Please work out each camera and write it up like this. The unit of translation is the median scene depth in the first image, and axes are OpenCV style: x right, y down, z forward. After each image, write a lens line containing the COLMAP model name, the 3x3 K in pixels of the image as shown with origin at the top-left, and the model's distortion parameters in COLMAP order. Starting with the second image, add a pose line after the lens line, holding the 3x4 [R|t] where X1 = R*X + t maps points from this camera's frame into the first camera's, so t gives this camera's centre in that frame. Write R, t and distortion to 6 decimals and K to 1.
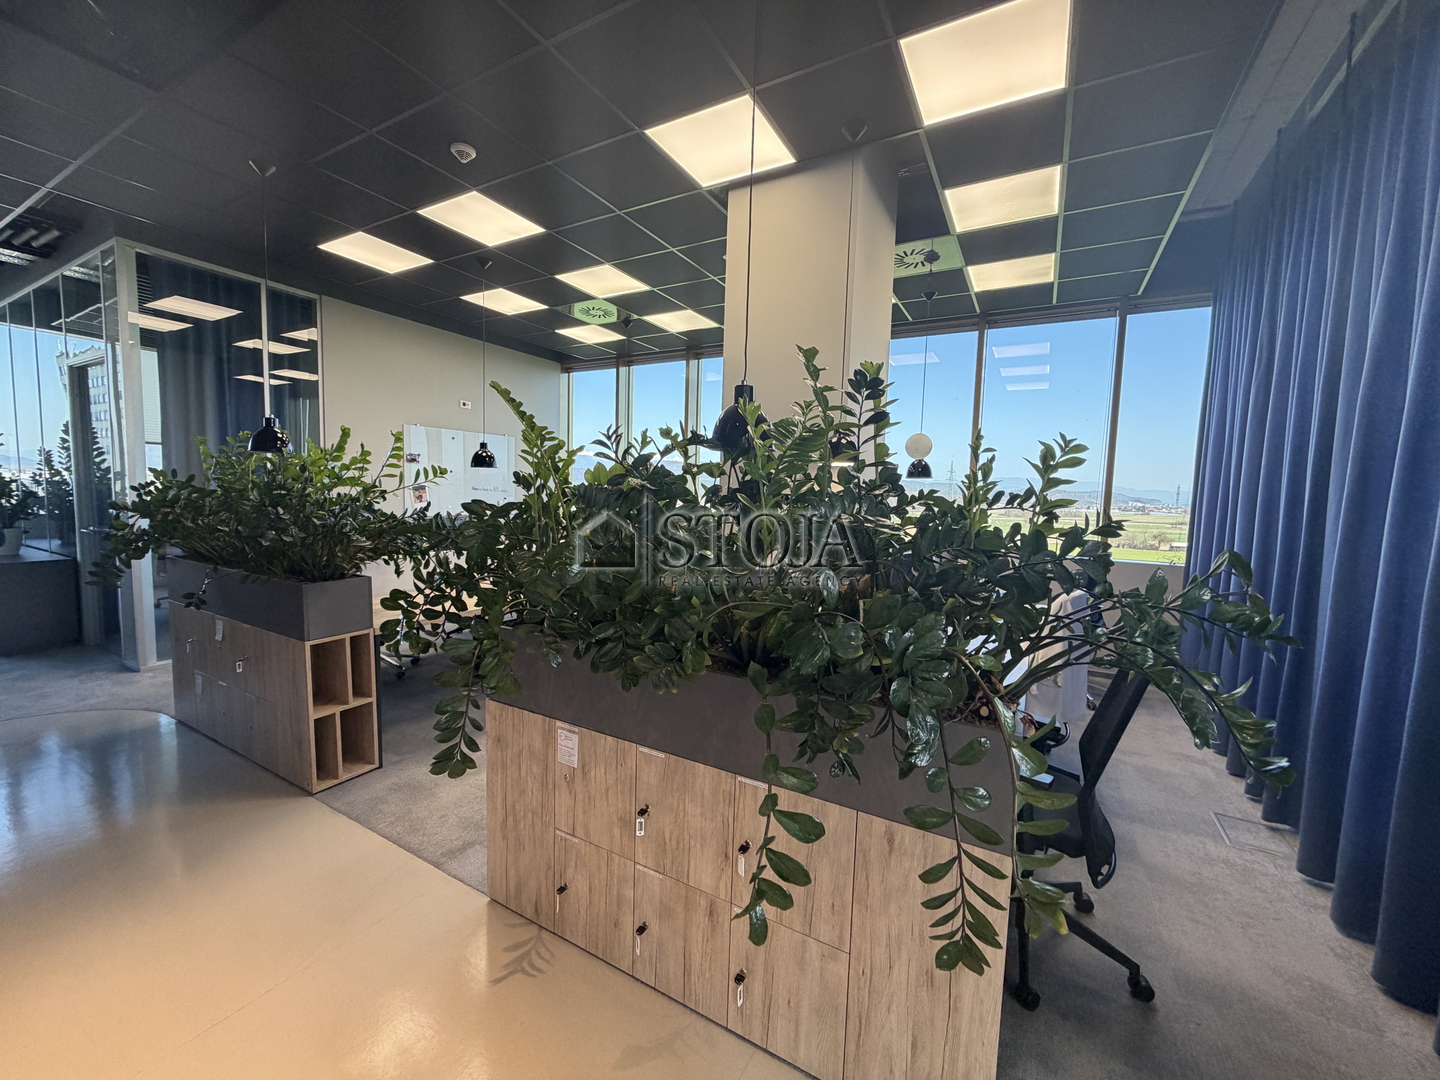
lens RADIAL K [[574.2, 0, 713.2], [0, 574.2, 538.2], [0, 0, 1]] dist [-0.001260, 0.000260]
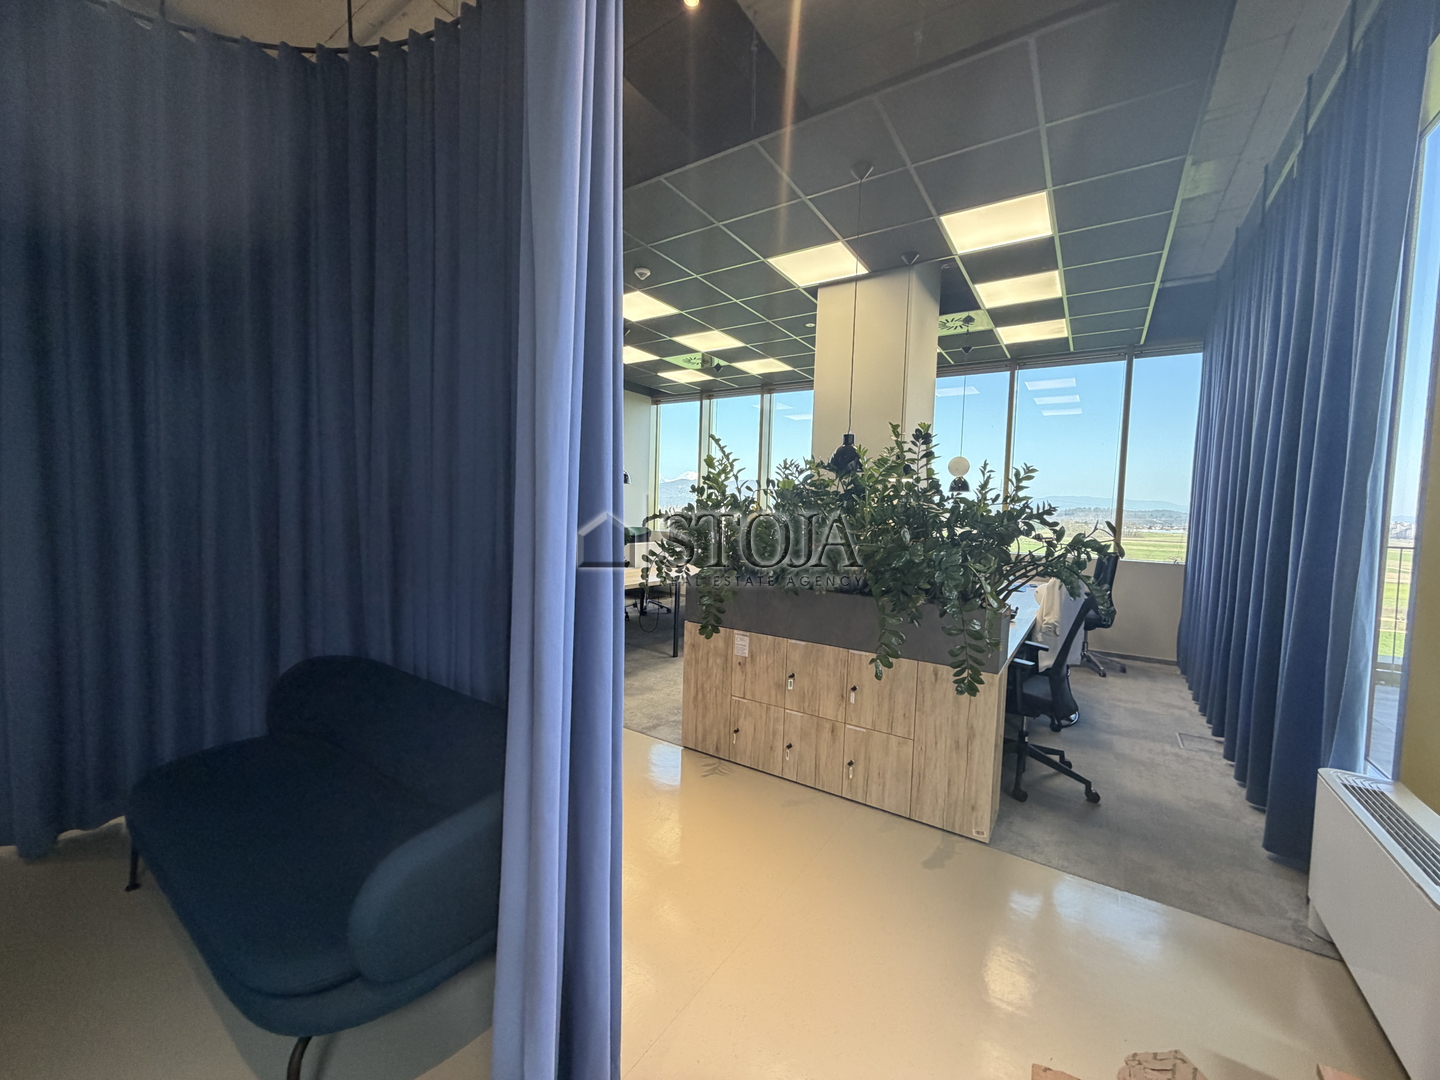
lens RADIAL K [[574.2, 0, 713.2], [0, 574.2, 538.2], [0, 0, 1]] dist [-0.001260, 0.000260]
pose [[0.997356, 0.006357, -0.072387, -0.196584], [-0.008627, 0.999479, -0.031094, 0.091229], [0.072151, 0.031636, 0.996892, -0.648541]]
